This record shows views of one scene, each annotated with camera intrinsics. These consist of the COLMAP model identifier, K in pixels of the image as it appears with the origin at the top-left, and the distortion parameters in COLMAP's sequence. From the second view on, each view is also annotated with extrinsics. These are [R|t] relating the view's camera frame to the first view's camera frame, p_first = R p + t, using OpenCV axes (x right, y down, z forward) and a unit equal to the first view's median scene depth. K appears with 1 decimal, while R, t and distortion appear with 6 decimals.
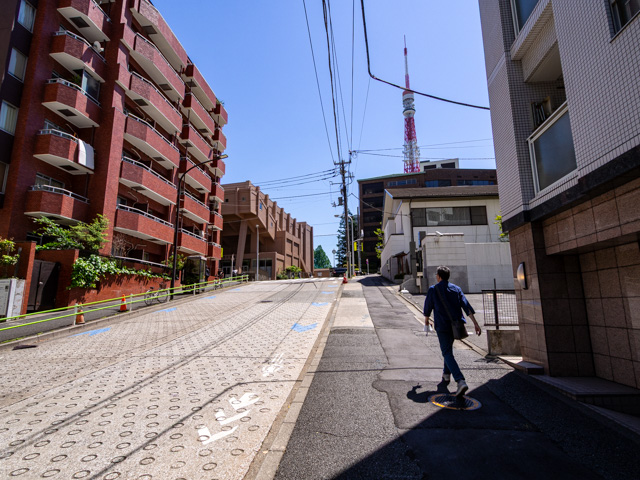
lens RADIAL K [[338.2, 0, 317.0], [0, 338.2, 242.8], [0, 0, 1]] dist [0.002928, 0.000294]
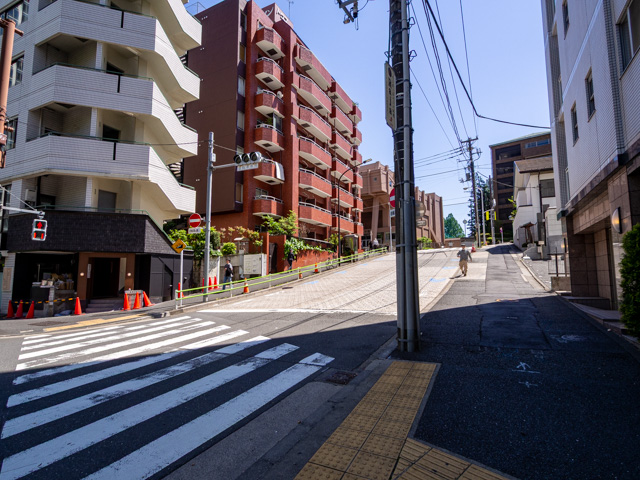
lens RADIAL K [[338.2, 0, 317.0], [0, 338.2, 242.8], [0, 0, 1]] dist [0.002928, 0.000294]
pose [[0.931231, -0.033399, -0.362896, 0.006892], [0.064015, 0.995300, 0.072668, -0.031613], [0.358763, -0.090901, 0.928992, -0.274694]]
